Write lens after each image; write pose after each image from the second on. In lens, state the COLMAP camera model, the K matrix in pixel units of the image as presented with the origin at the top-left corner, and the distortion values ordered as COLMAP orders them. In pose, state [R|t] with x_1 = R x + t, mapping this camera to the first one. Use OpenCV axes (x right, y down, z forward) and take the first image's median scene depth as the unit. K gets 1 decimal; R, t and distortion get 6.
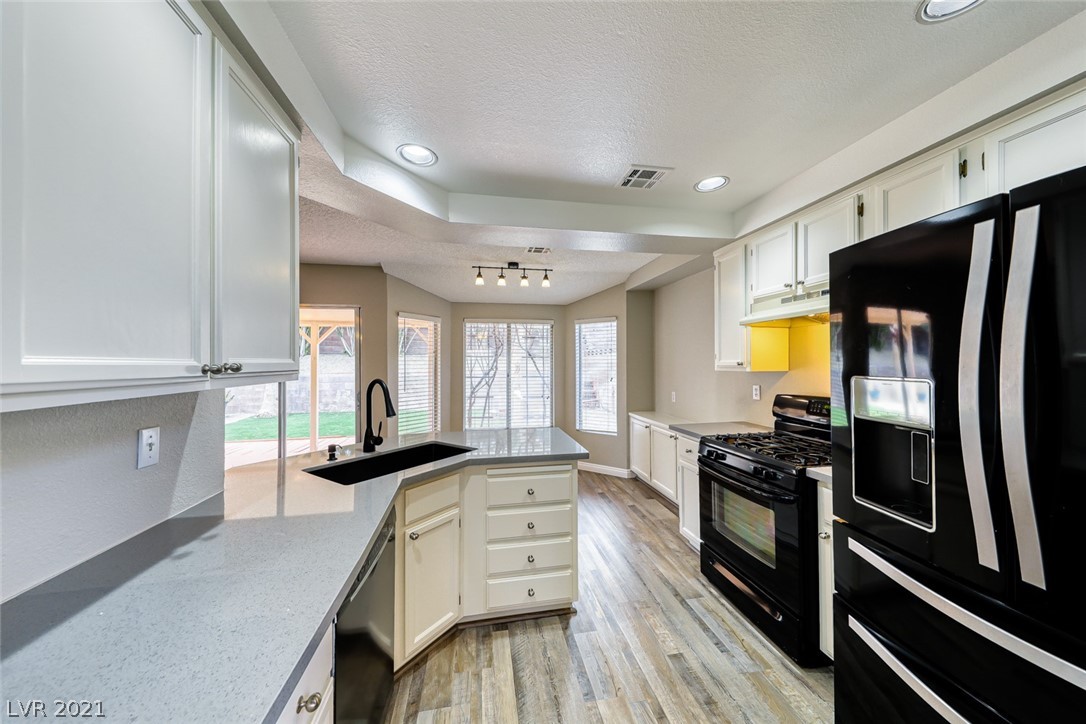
lens RADIAL K [[368.9, 0, 548.0], [0, 368.9, 361.8], [0, 0, 1]] dist [0.011060, -0.004362]
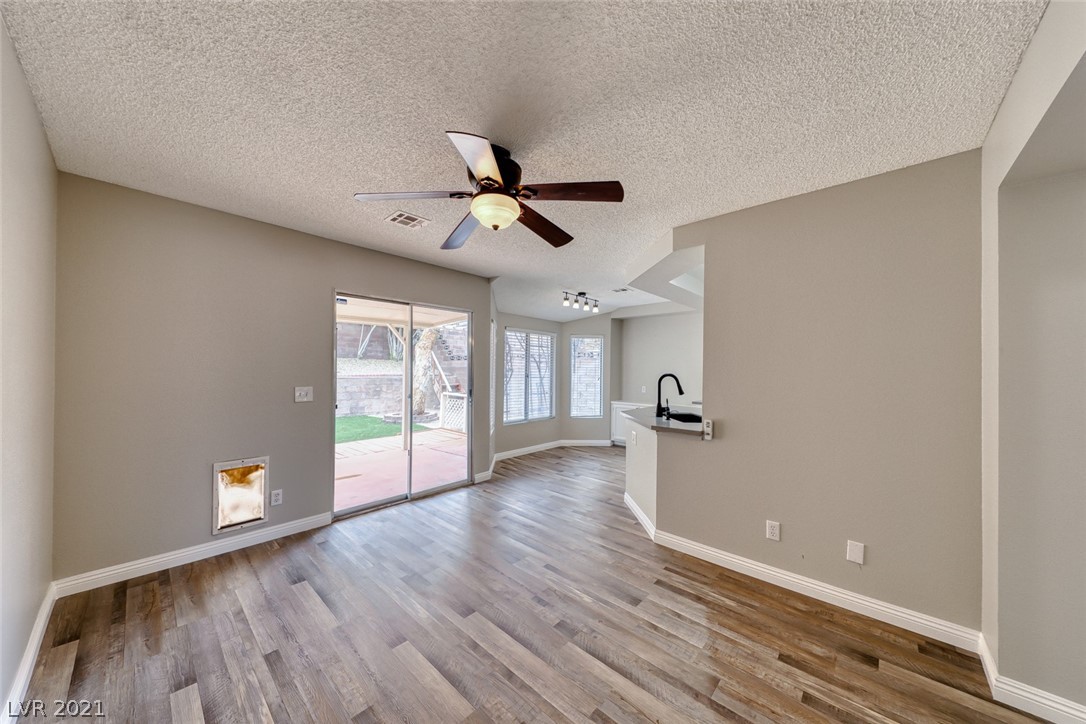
lens RADIAL K [[368.9, 0, 549.9], [0, 368.9, 364.3], [0, 0, 1]] dist [0.011060, -0.004362]
pose [[0.796890, 0.023578, 0.603664, -1.012437], [-0.017535, 0.999720, -0.015899, 0.022577], [-0.603870, 0.002084, 0.797080, -0.015780]]
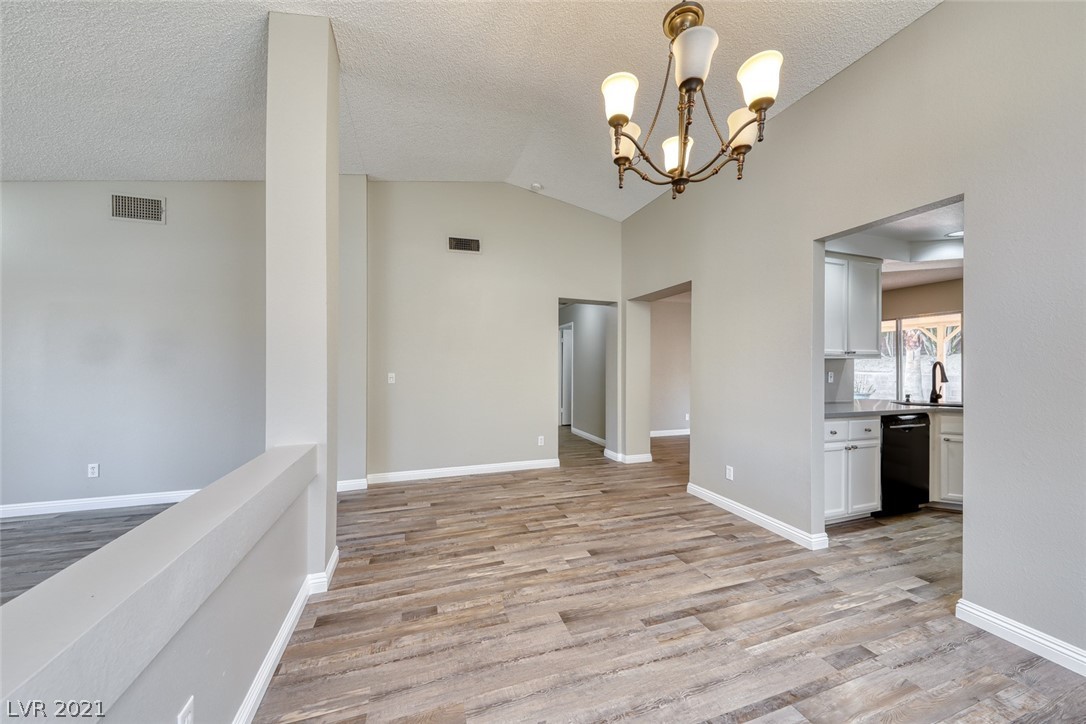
lens RADIAL K [[378.1, 0, 549.0], [0, 378.1, 364.9], [0, 0, 1]] dist [0.009713, -0.001841]
pose [[0.146632, 0.003823, -0.989184, 0.566800], [-0.001781, 0.999992, 0.003601, 0.031708], [0.989190, 0.001233, 0.146637, -0.588253]]
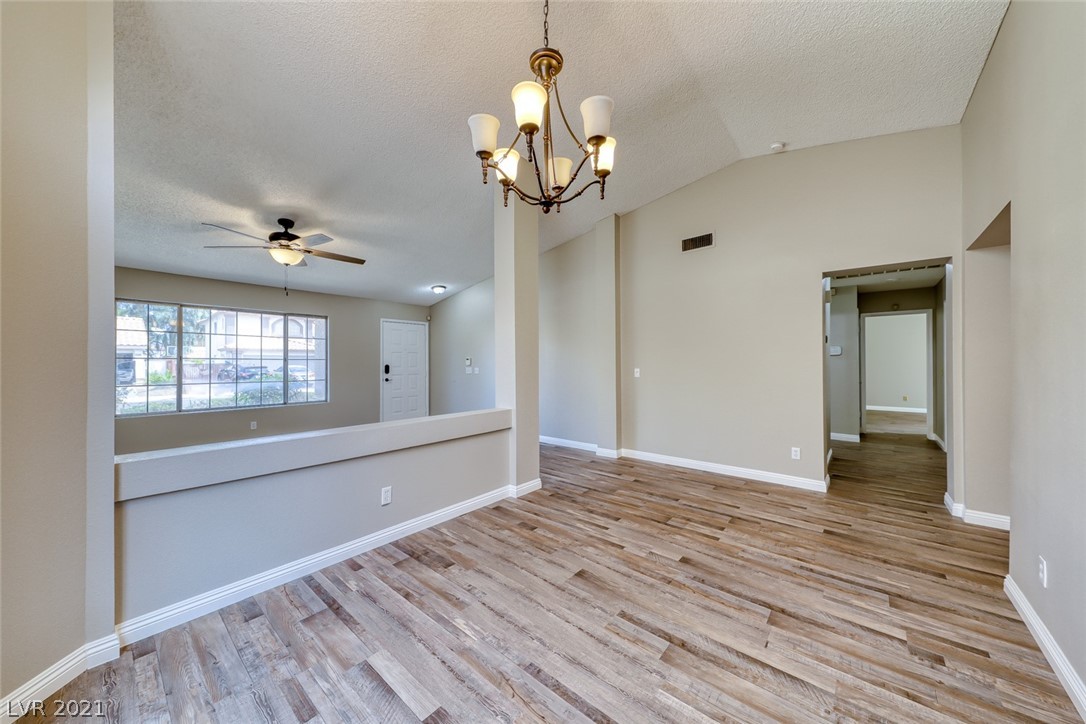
lens RADIAL K [[378.1, 0, 544.5], [0, 378.1, 355.2], [0, 0, 1]] dist [0.009713, -0.001841]
pose [[-0.781687, -0.005933, -0.623643, 0.488837], [0.008691, 0.999754, -0.020405, 0.039473], [0.623611, -0.021370, -0.781443, -0.062241]]
